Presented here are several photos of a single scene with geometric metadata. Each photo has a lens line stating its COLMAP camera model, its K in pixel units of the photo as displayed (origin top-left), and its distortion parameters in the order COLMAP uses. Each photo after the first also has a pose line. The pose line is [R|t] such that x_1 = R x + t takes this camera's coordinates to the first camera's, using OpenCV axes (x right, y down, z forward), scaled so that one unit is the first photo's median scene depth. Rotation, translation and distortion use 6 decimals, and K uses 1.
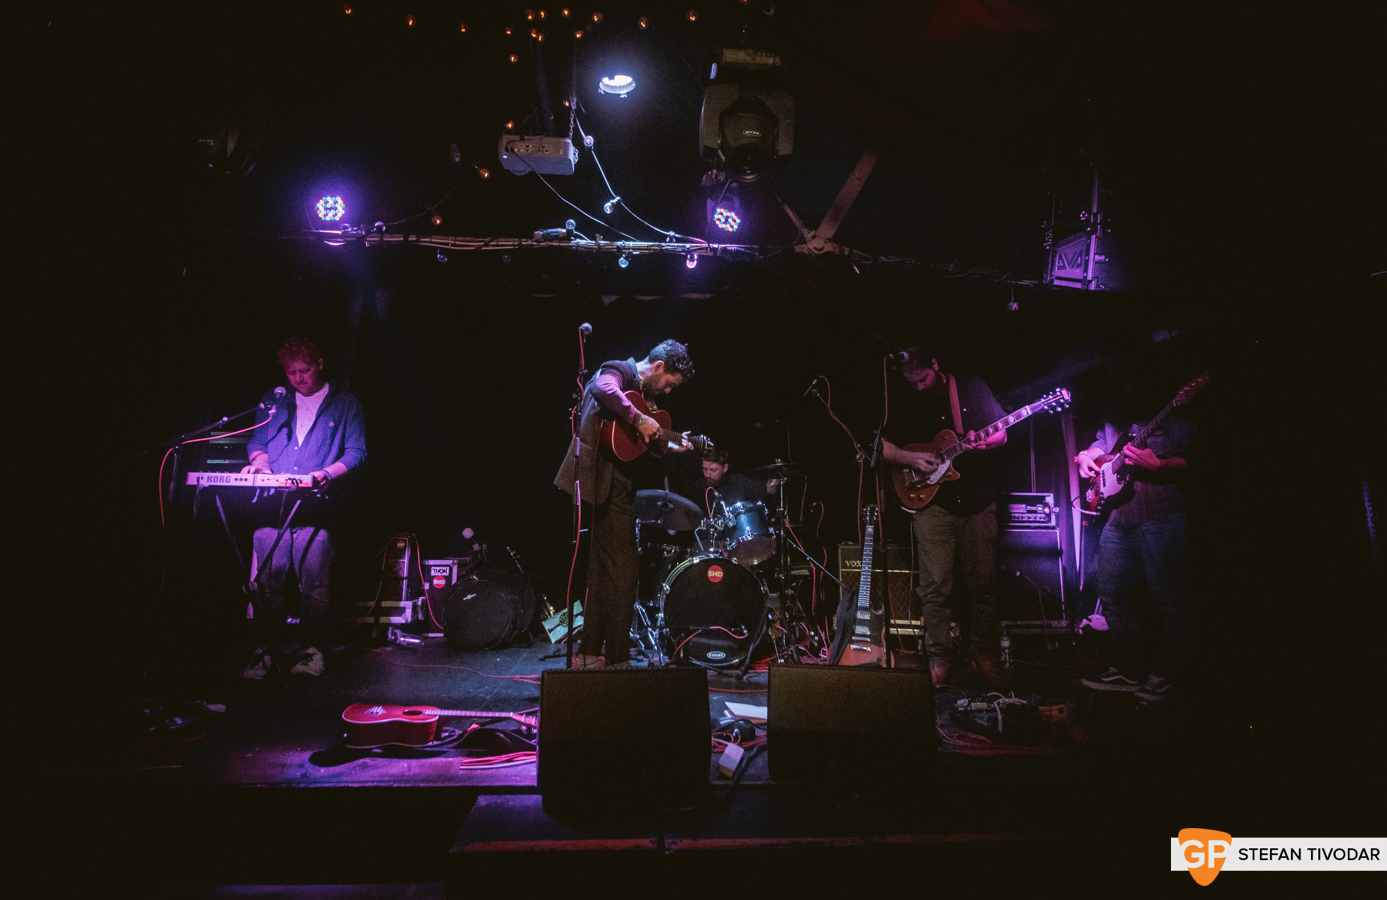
lens RADIAL K [[714.1, 0, 691.6], [0, 714.1, 444.3], [0, 0, 1]] dist [0.003218, 0.000202]
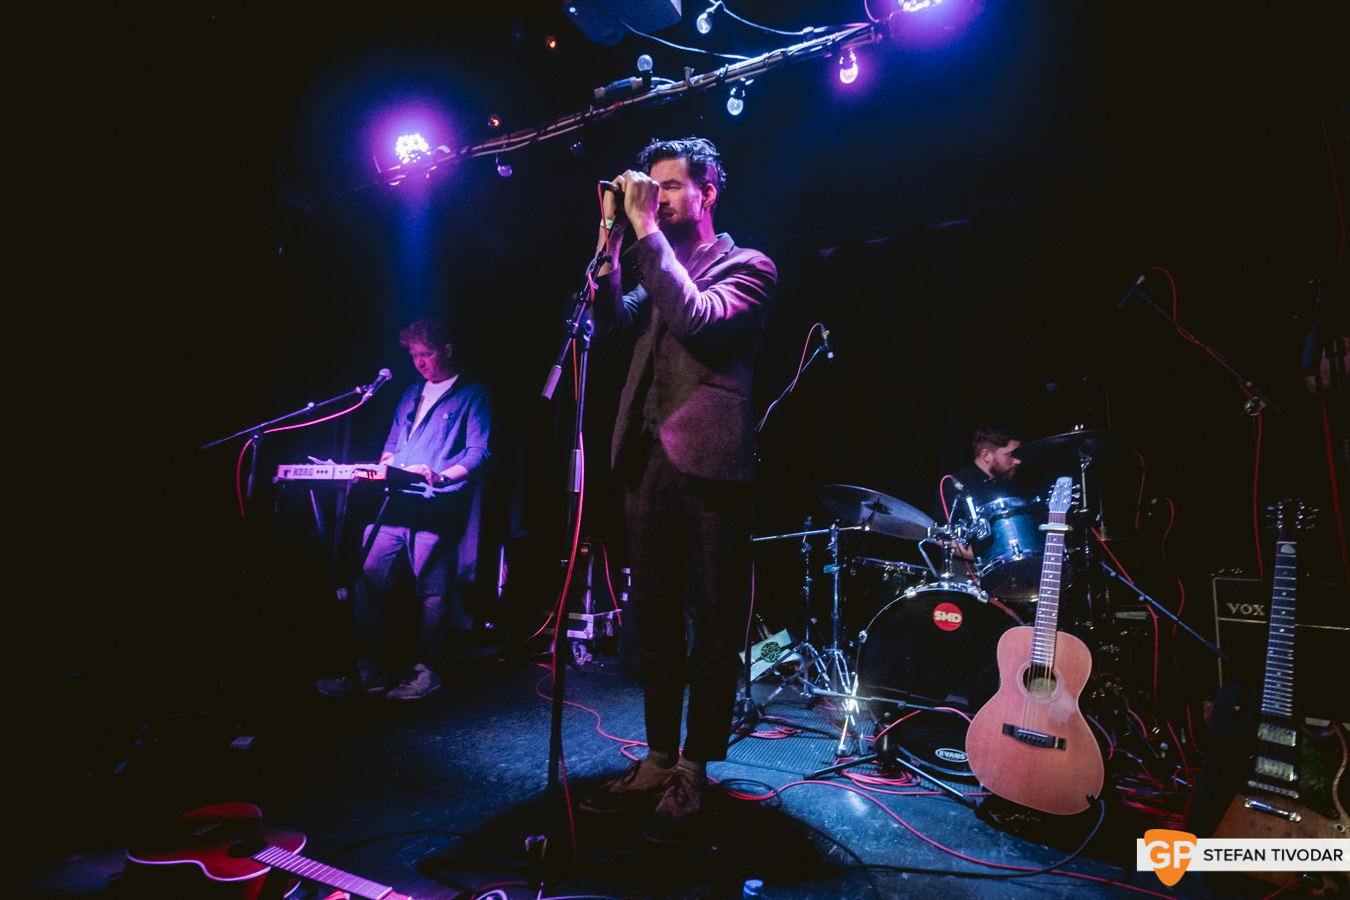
lens RADIAL K [[625.7, 0, 671.4], [0, 625.7, 463.5], [0, 0, 1]] dist [-0.019732, -0.001760]
pose [[0.865796, -0.037934, -0.498958, 0.095037], [0.038505, 0.999216, -0.009153, 0.047741], [0.498914, -0.011288, 0.866578, 0.422690]]
